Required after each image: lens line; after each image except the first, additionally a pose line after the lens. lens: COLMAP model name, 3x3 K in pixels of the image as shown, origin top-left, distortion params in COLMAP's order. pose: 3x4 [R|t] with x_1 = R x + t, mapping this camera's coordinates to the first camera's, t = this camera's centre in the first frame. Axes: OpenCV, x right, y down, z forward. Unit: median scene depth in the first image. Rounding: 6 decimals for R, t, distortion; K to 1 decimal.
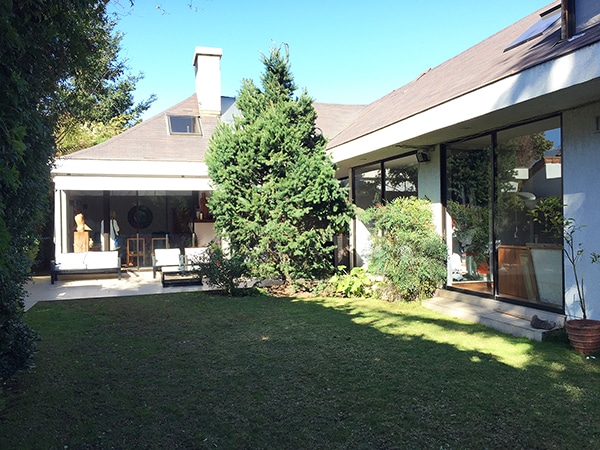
lens RADIAL K [[503.4, 0, 301.5], [0, 503.4, 223.5], [0, 0, 1]] dist [0.009134, 0.001243]
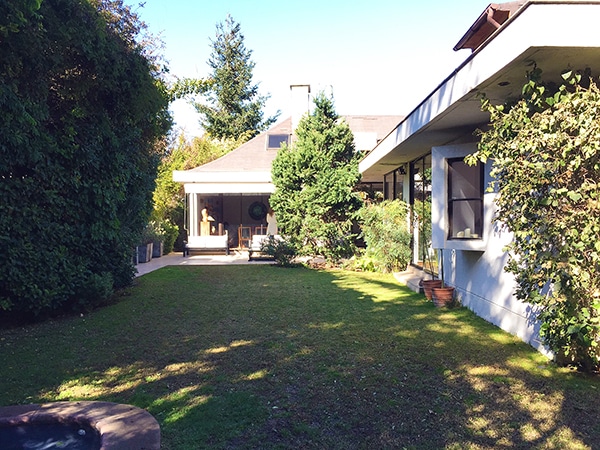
lens RADIAL K [[503.4, 0, 298.7], [0, 503.4, 225.1], [0, 0, 1]] dist [0.009134, 0.001243]
pose [[0.948608, 0.017519, -0.315968, 0.334540], [-0.012285, 0.999752, 0.018549, -0.003752], [0.316215, -0.013714, 0.948589, -0.332962]]
